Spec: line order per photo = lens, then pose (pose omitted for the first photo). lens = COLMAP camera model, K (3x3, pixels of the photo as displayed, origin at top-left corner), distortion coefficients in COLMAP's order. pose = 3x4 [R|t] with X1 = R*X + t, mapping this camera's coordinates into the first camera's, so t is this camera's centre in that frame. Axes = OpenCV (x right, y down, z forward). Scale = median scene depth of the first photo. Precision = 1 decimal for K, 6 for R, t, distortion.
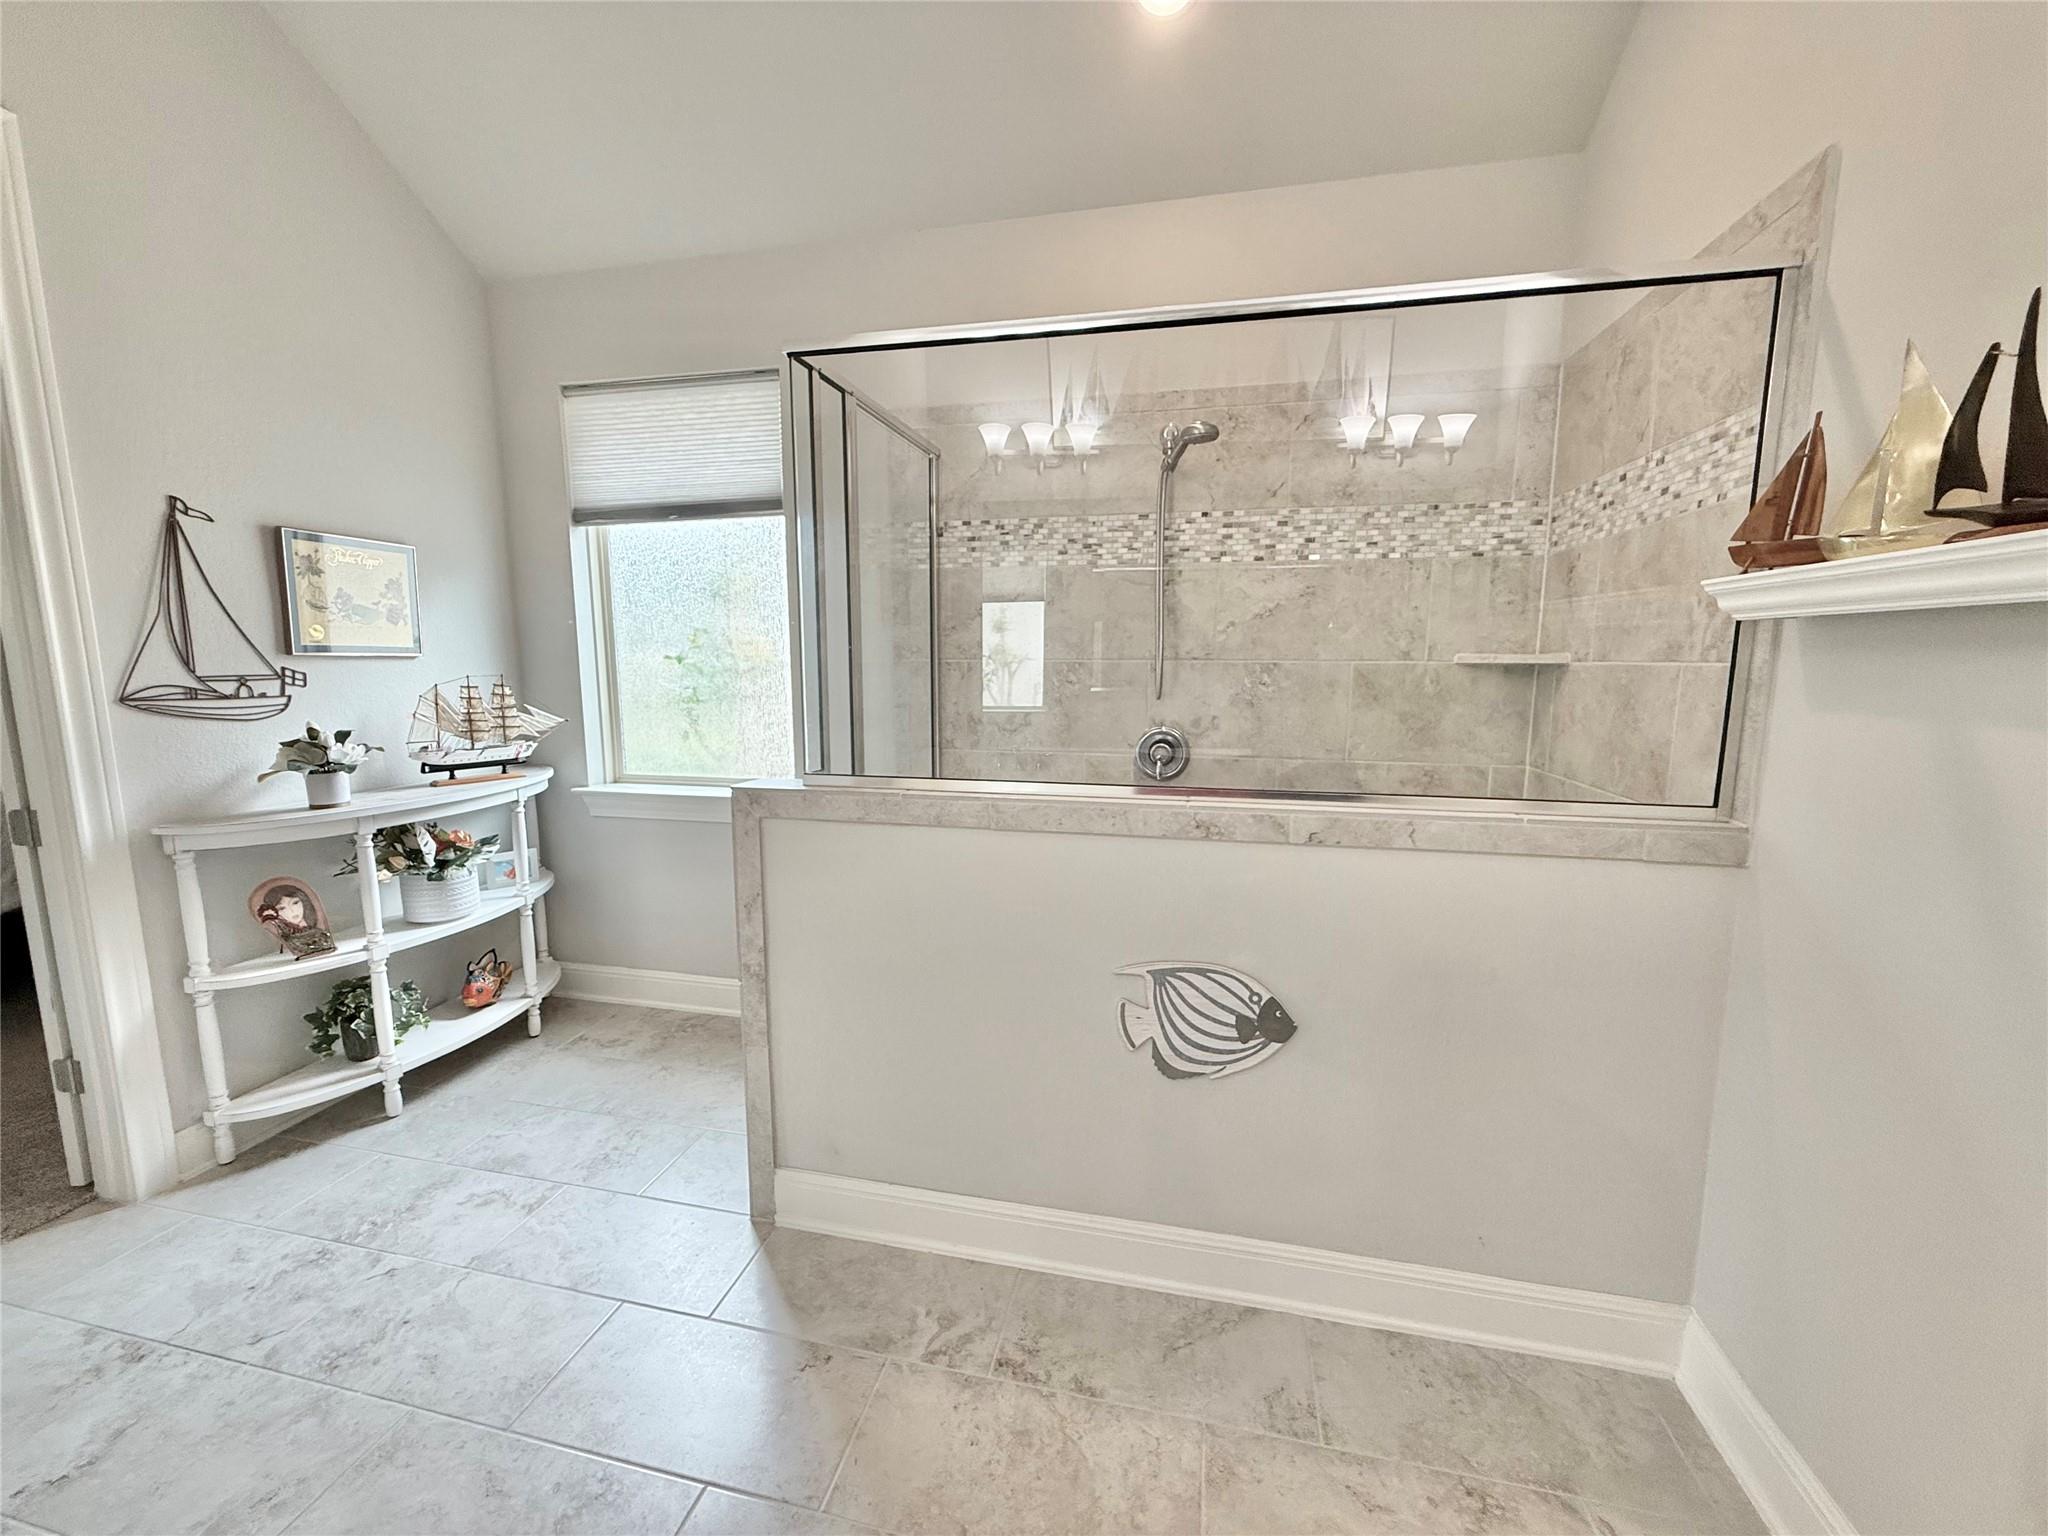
lens RADIAL K [[813.2, 0, 1019.2], [0, 813.2, 768.3], [0, 0, 1]] dist [-0.000153, -0.000180]
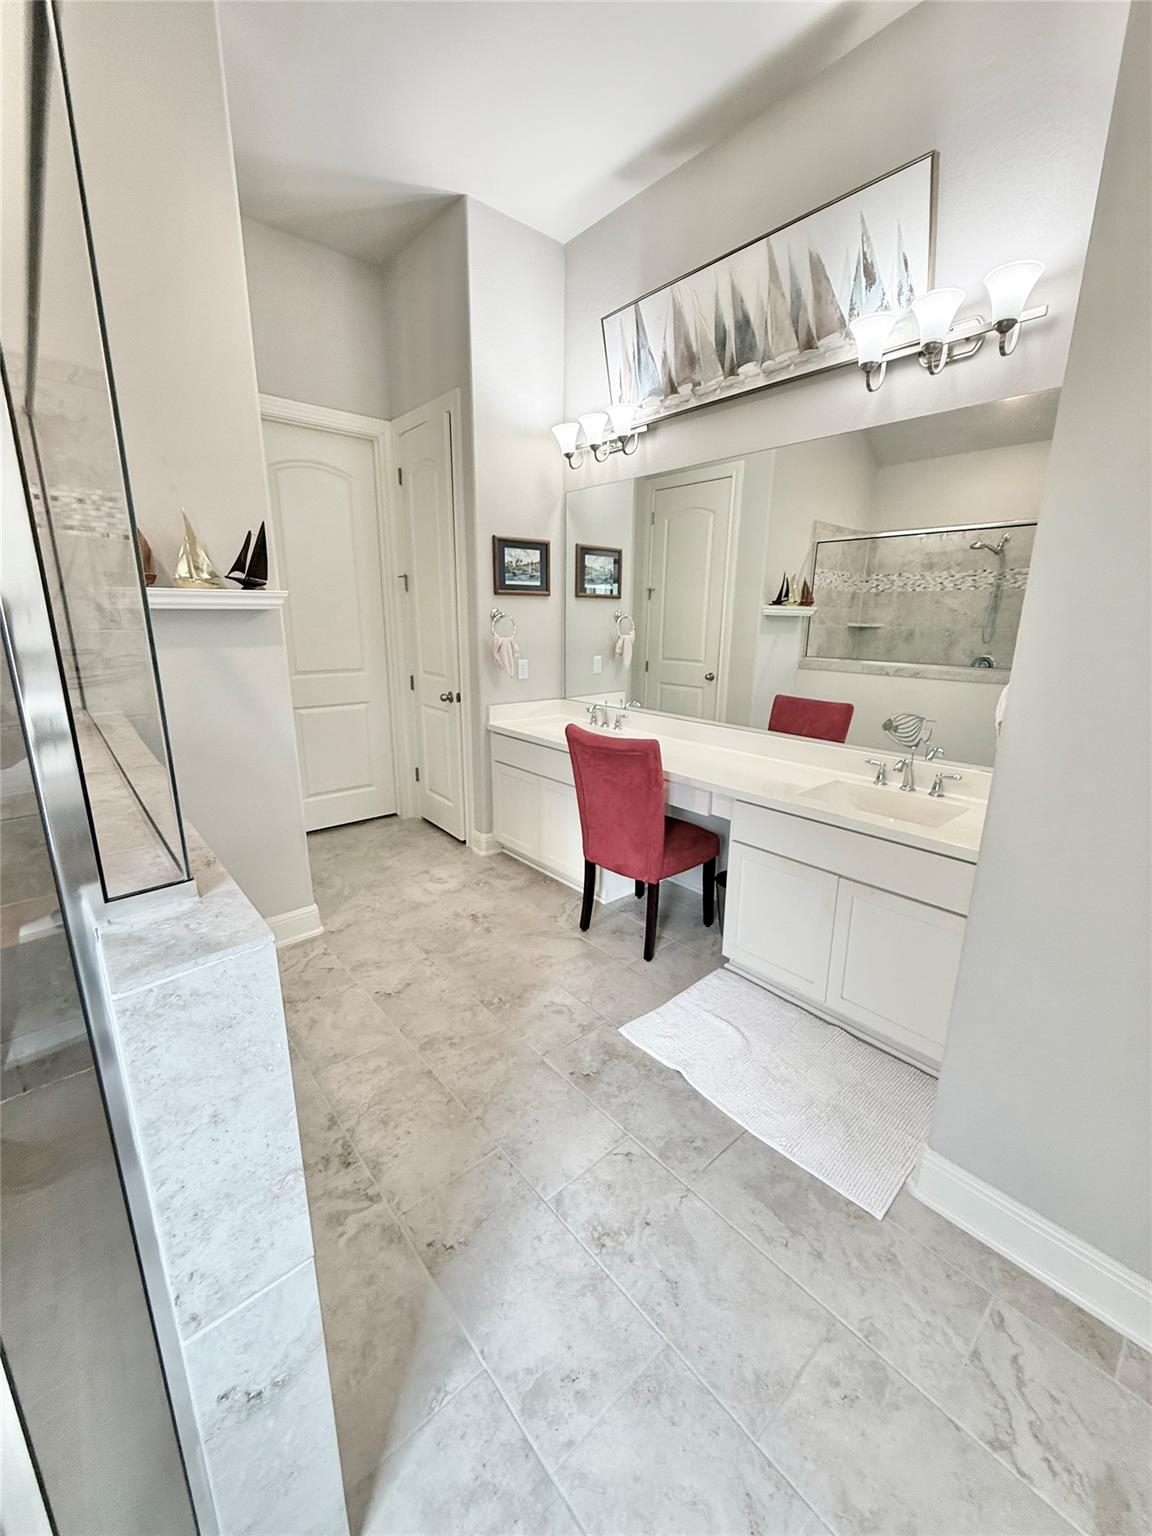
lens RADIAL K [[609.9, 0, 577.4], [0, 609.9, 765.2], [0, 0, 1]] dist [-0.000153, -0.000180]
pose [[-0.806507, -0.152318, 0.571267, -0.631908], [0.073609, 0.932856, 0.352649, -0.173342], [-0.586625, 0.326464, -0.741143, 1.020064]]
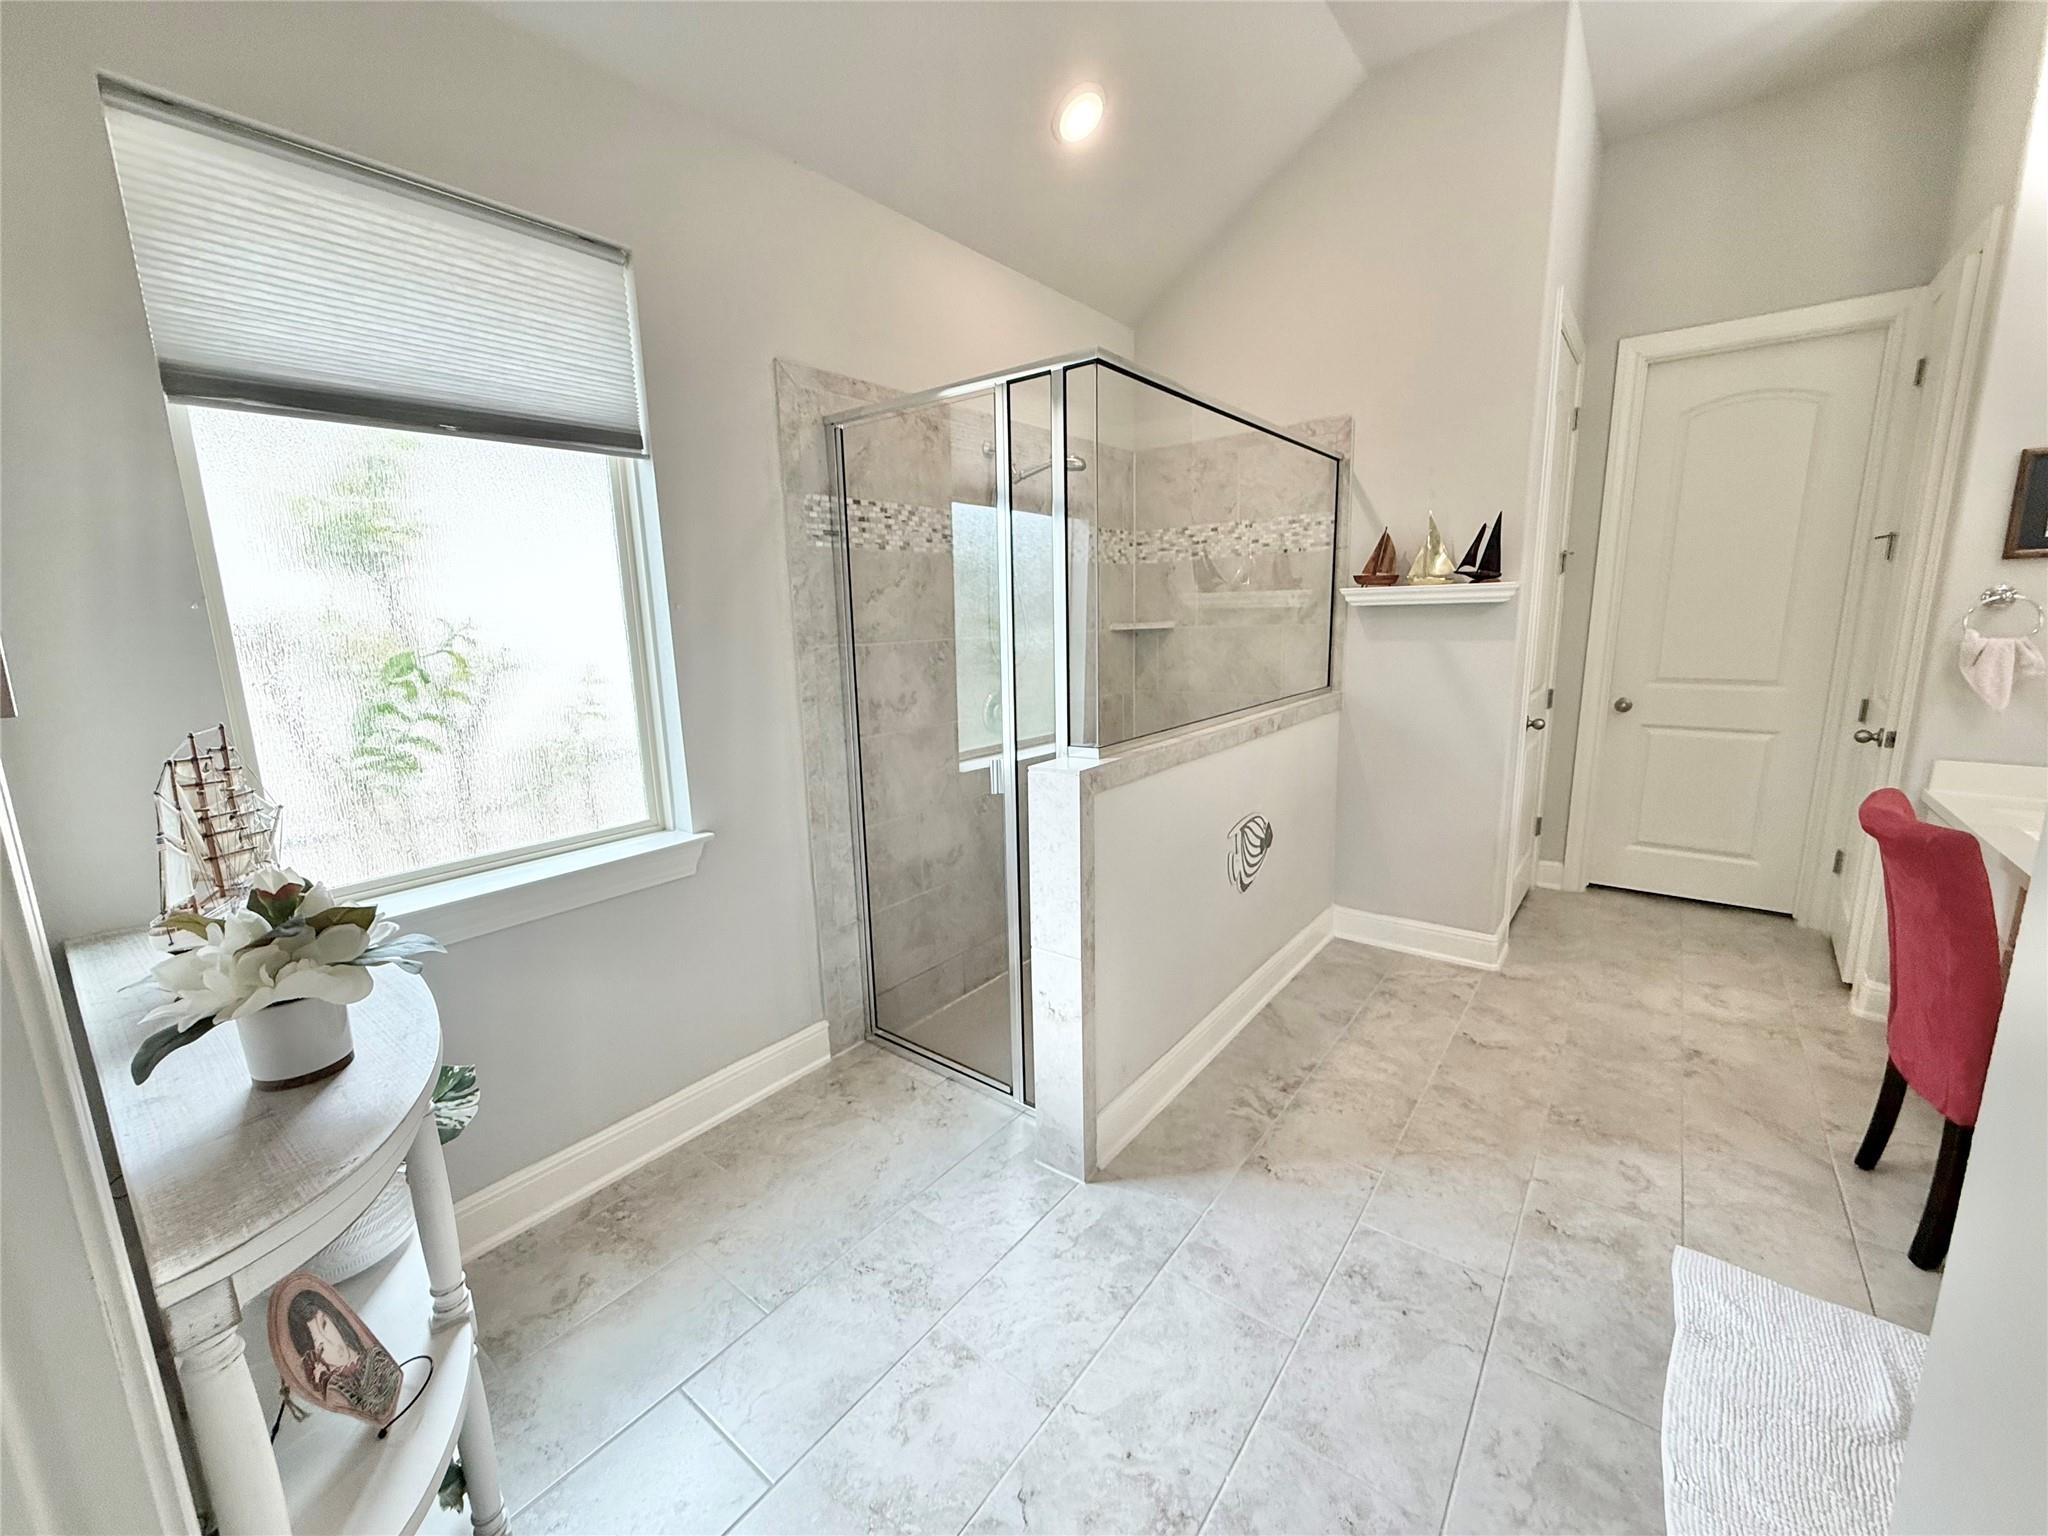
lens RADIAL K [[813.2, 0, 1019.3], [0, 813.2, 769.8], [0, 0, 1]] dist [-0.000153, -0.000180]
pose [[0.428452, -0.183749, 0.884684, -1.160548], [0.154169, 0.979613, 0.128802, -0.110337], [-0.890315, 0.081205, 0.448046, 0.548980]]
